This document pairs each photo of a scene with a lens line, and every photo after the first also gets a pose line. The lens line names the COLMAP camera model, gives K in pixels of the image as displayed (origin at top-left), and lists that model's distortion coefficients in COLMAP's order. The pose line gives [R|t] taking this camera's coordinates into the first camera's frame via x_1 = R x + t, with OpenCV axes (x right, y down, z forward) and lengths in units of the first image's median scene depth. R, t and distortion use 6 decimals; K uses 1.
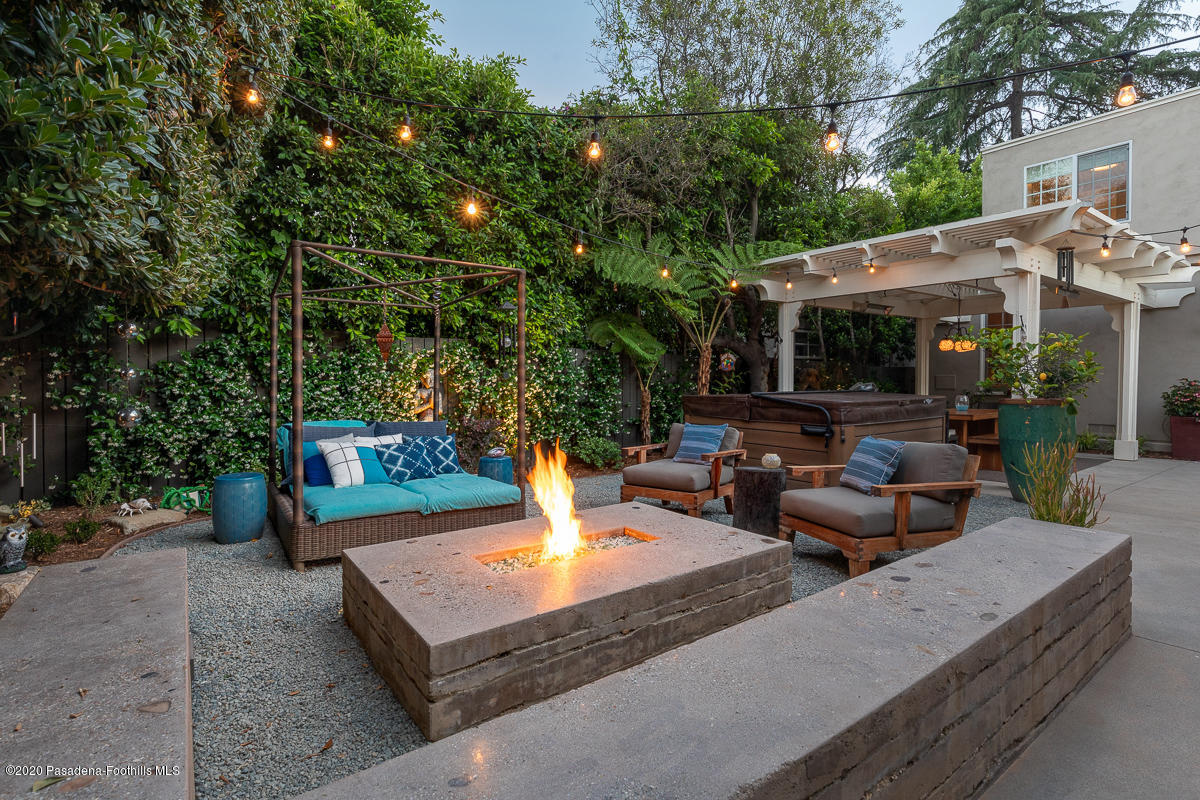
lens RADIAL K [[564.3, 0, 604.5], [0, 564.3, 395.2], [0, 0, 1]] dist [-0.003749, -0.000577]
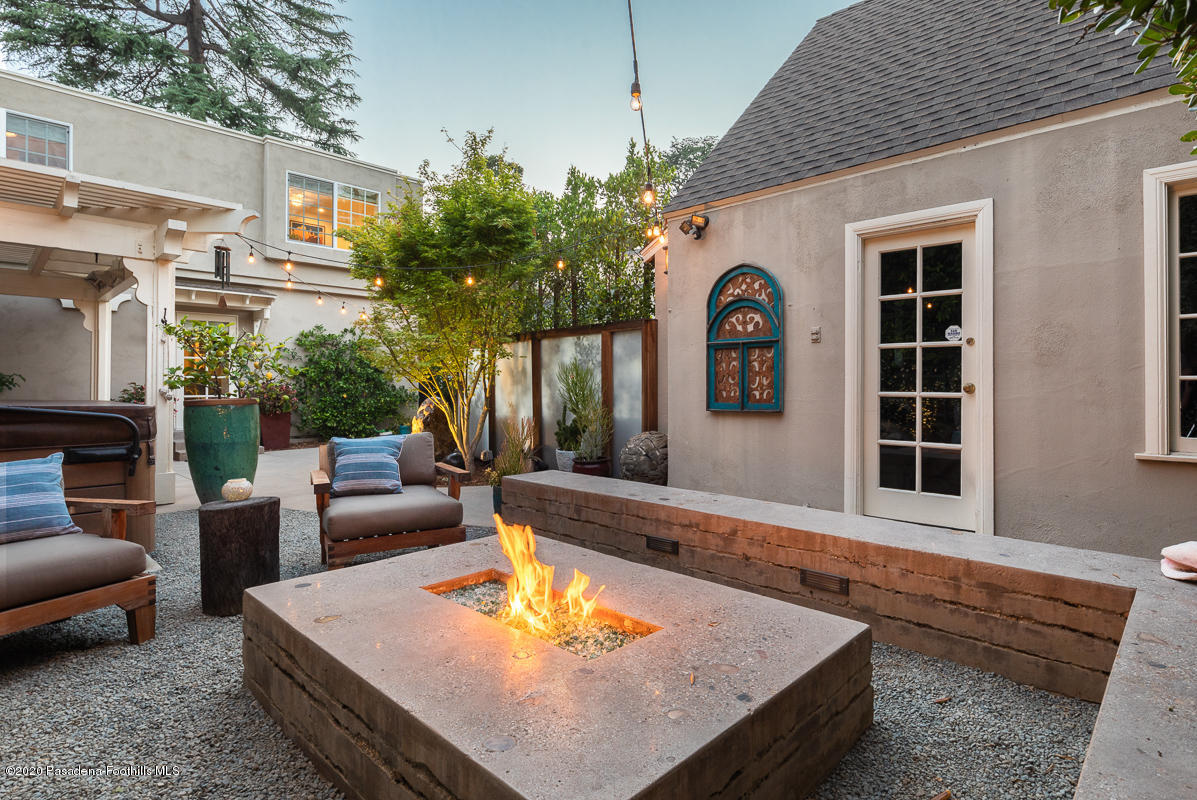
lens RADIAL K [[618.9, 0, 603.1], [0, 618.9, 394.1], [0, 0, 1]] dist [0.006119, 0.001460]
pose [[-0.166747, -0.008247, 0.985965, -1.029755], [0.013473, 0.999853, 0.010642, -0.000383], [-0.985908, 0.015058, -0.166612, 1.275624]]
